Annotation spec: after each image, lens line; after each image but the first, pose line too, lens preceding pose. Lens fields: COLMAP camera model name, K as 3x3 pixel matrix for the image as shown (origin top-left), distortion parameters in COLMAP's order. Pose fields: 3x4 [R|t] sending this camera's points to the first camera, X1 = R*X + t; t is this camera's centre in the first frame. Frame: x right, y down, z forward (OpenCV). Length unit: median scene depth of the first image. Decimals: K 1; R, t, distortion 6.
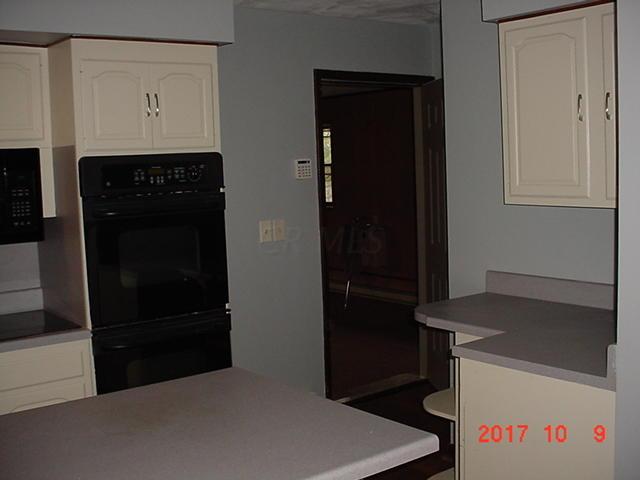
lens RADIAL K [[777.2, 0, 320.0], [0, 777.2, 240.0], [0, 0, 1]] dist [-0.198438, 0.002075]
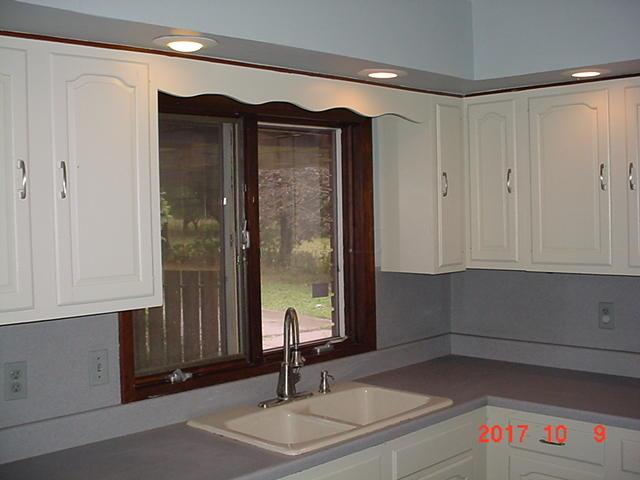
lens RADIAL K [[796.2, 0, 320.0], [0, 796.2, 240.0], [0, 0, 1]] dist [-0.191257, 0.054200]
pose [[0.112717, 0.066250, -0.991416, 0.440346], [-0.079418, 0.995183, 0.057472, -0.039471], [0.990448, 0.072259, 0.117435, 0.175824]]
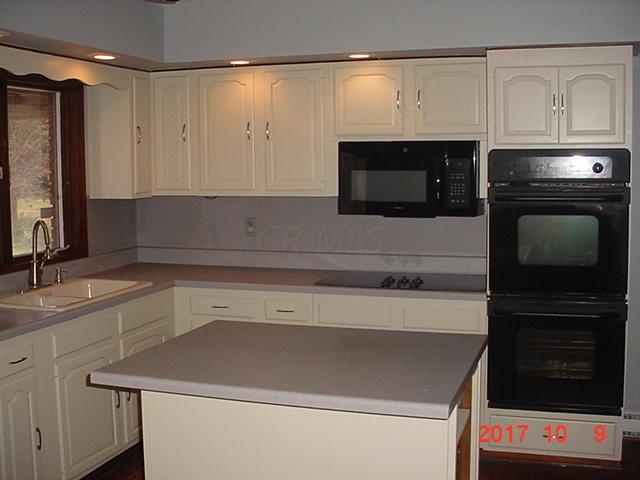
lens RADIAL K [[796.2, 0, 320.0], [0, 796.2, 240.0], [0, 0, 1]] dist [-0.191257, 0.054200]
pose [[0.544825, 0.108652, -0.831481, 0.572009], [-0.092677, 0.993298, 0.069071, -0.027371], [0.833412, 0.039428, 0.551243, 0.096929]]
